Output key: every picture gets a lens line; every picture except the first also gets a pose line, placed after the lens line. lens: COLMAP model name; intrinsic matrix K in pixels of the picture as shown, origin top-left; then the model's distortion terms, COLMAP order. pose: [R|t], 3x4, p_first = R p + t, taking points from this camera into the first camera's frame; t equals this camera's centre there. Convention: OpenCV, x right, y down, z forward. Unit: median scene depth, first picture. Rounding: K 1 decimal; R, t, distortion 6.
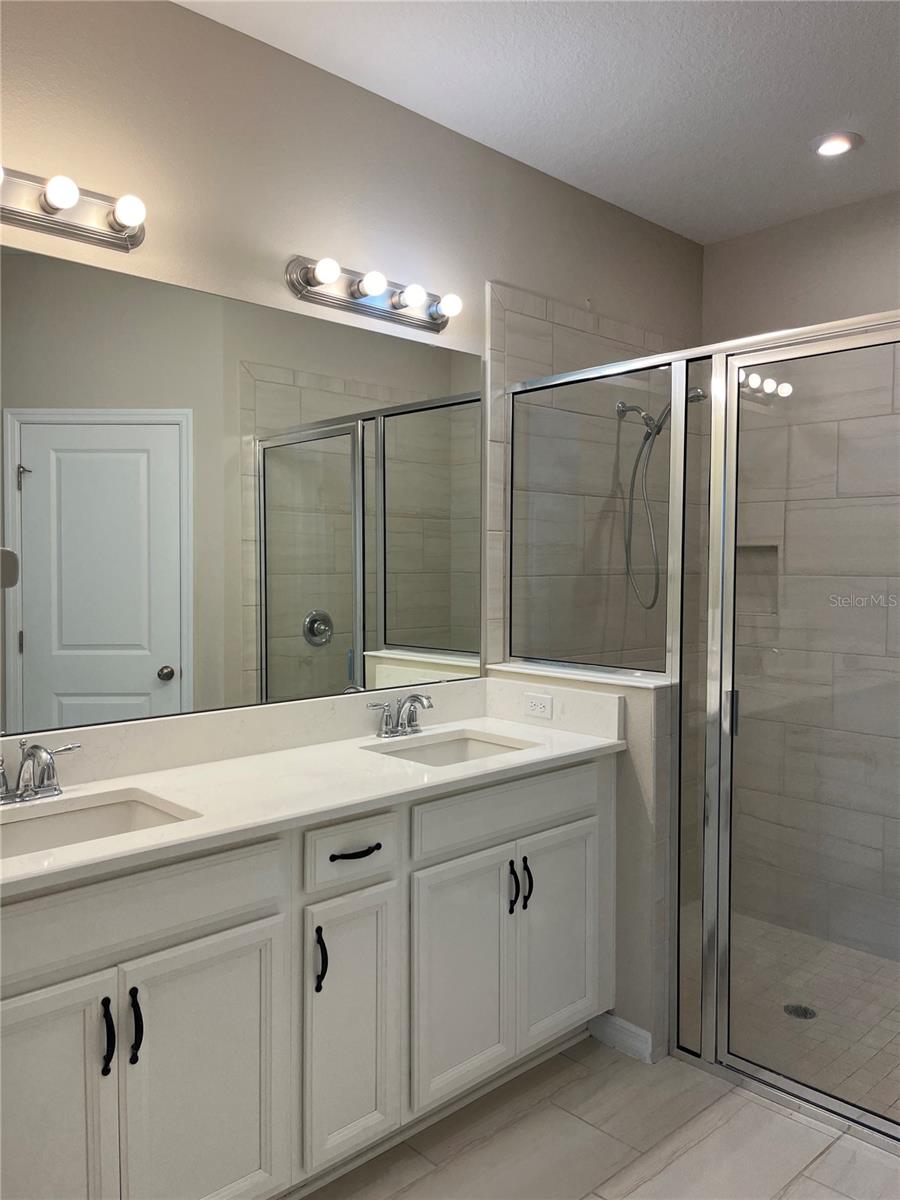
lens RADIAL K [[920.4, 0, 455.0], [0, 920.4, 599.9], [0, 0, 1]] dist [0.041007, -0.034743]
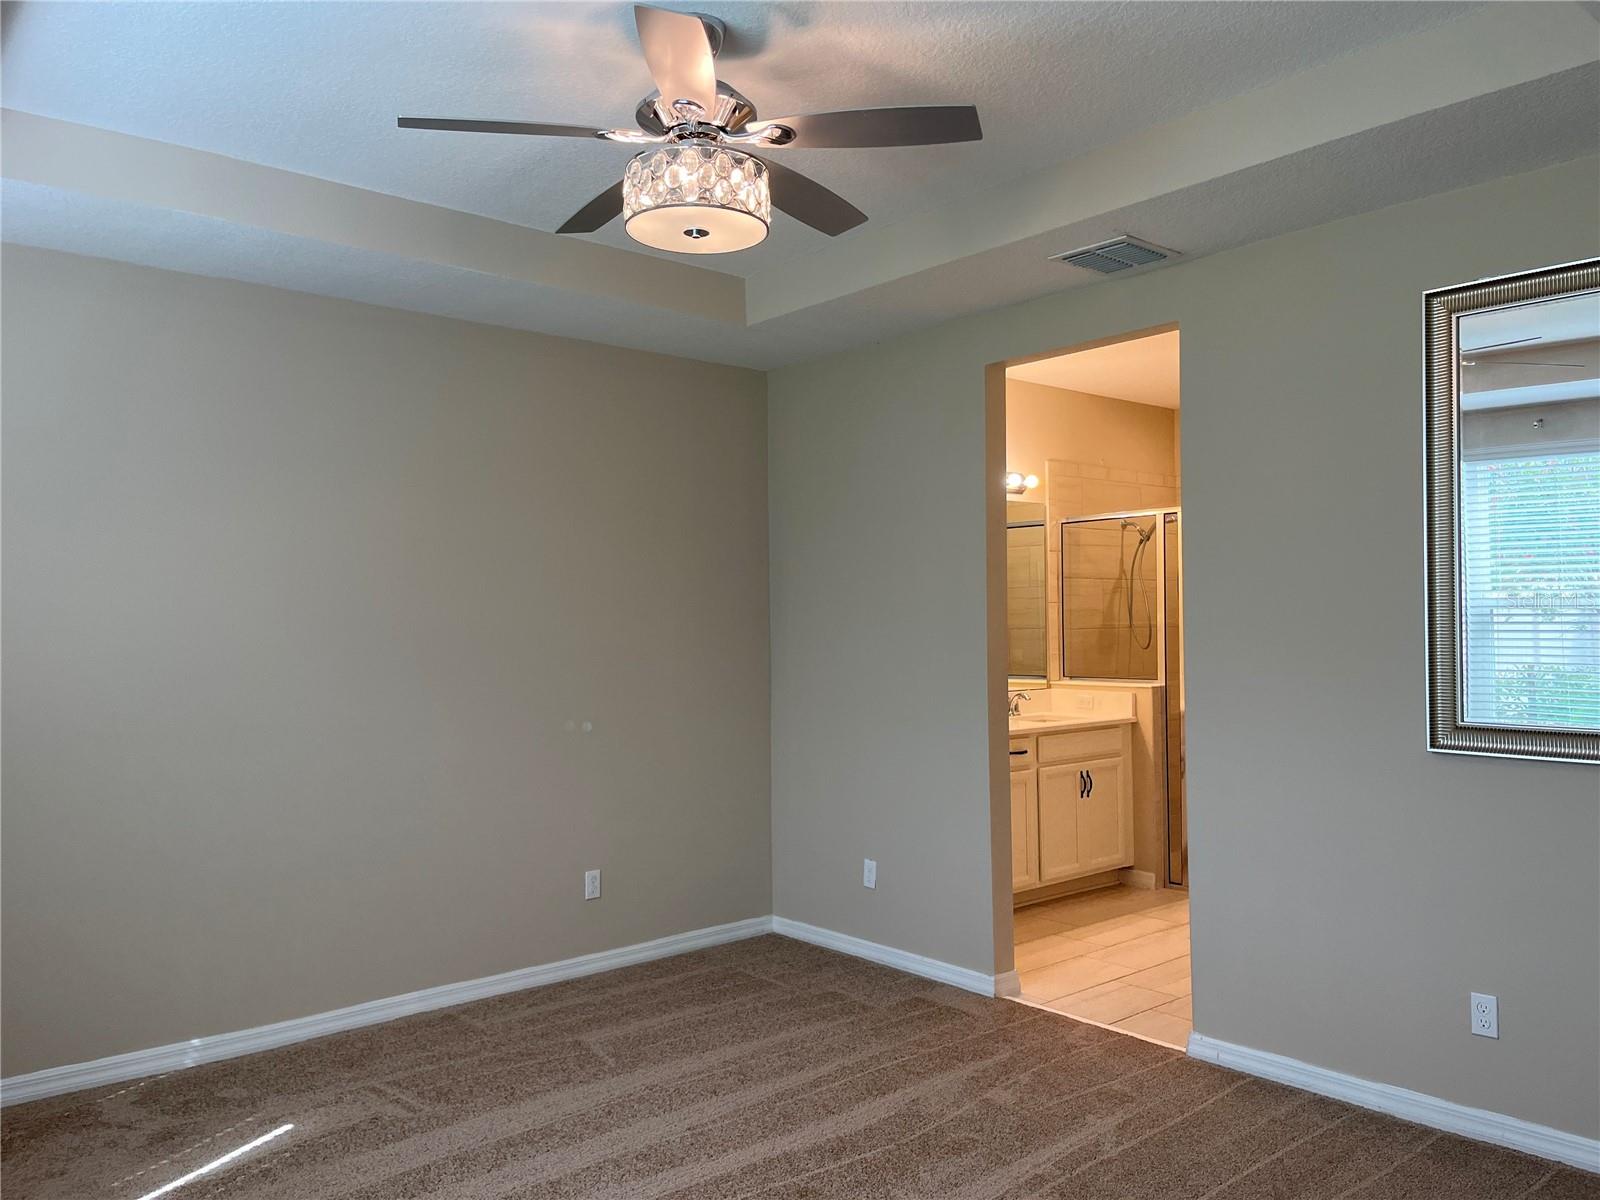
lens RADIAL K [[1227.2, 0, 790.1], [0, 1227.2, 607.8], [0, 0, 1]] dist [0.041007, -0.034743]
pose [[0.997958, -0.016592, -0.061684, -0.335151], [0.013361, 0.998535, -0.052432, 0.051853], [0.062464, 0.051501, 0.996718, -1.442152]]
